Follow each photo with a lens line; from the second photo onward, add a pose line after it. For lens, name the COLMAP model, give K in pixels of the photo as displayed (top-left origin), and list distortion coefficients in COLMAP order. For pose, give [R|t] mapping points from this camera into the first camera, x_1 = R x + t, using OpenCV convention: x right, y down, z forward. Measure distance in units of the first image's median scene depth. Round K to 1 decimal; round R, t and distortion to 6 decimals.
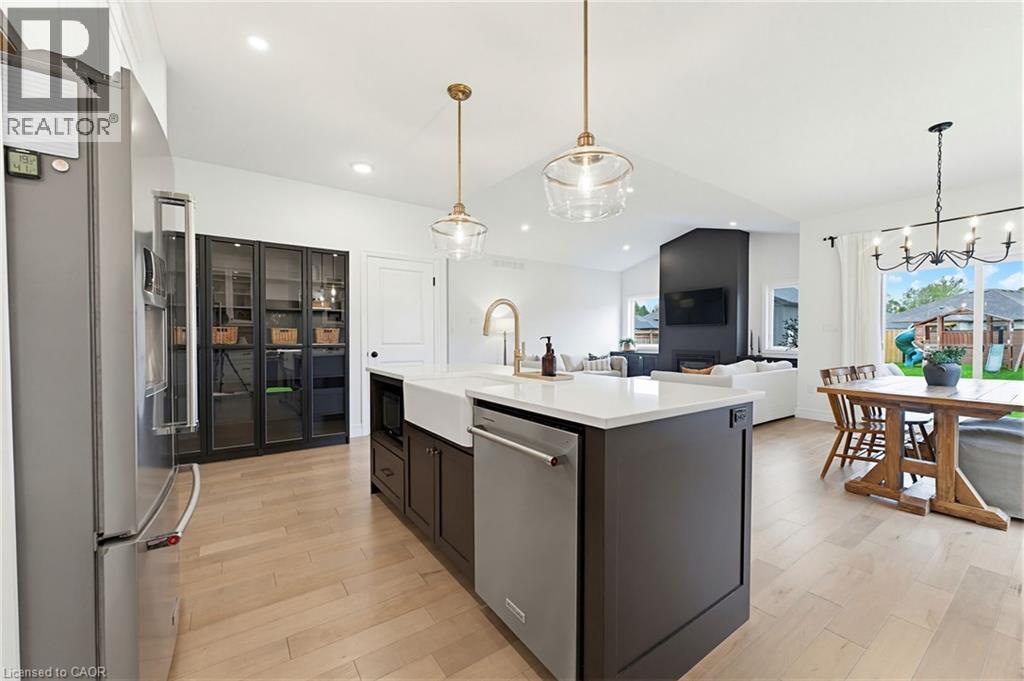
lens RADIAL K [[406.4, 0, 510.6], [0, 406.4, 342.2], [0, 0, 1]] dist [-0.000469, -0.000016]
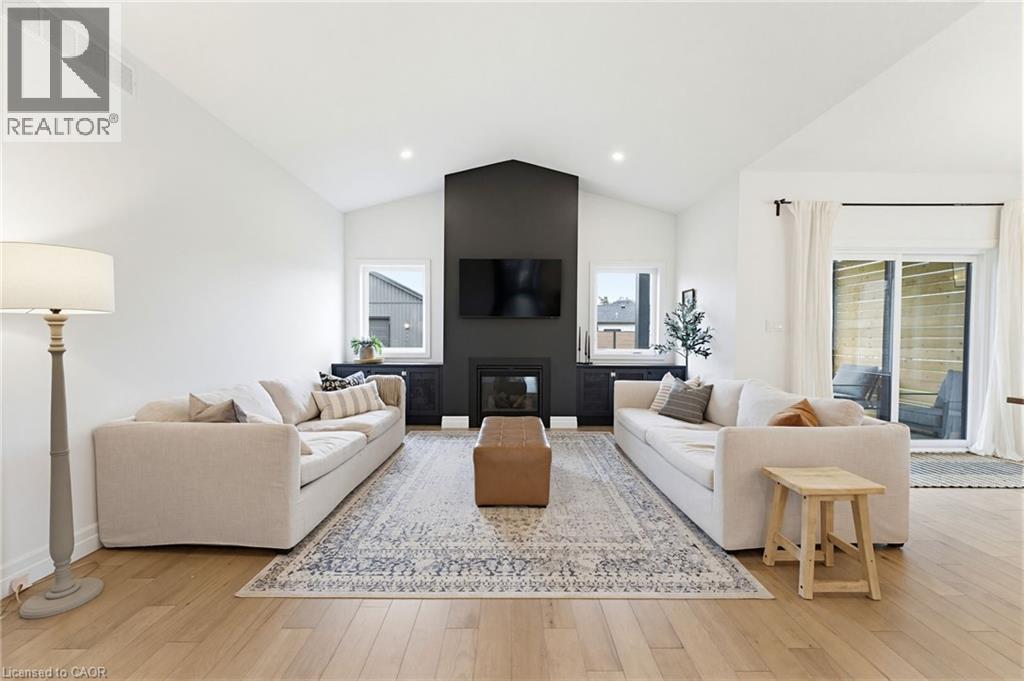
lens RADIAL K [[406.4, 0, 512.1], [0, 406.4, 341.7], [0, 0, 1]] dist [-0.000469, -0.000016]
pose [[0.568179, -0.007774, 0.822868, -0.050828], [0.003202, 0.999969, 0.007236, -0.009139], [-0.822899, -0.001477, 0.568186, 0.640030]]
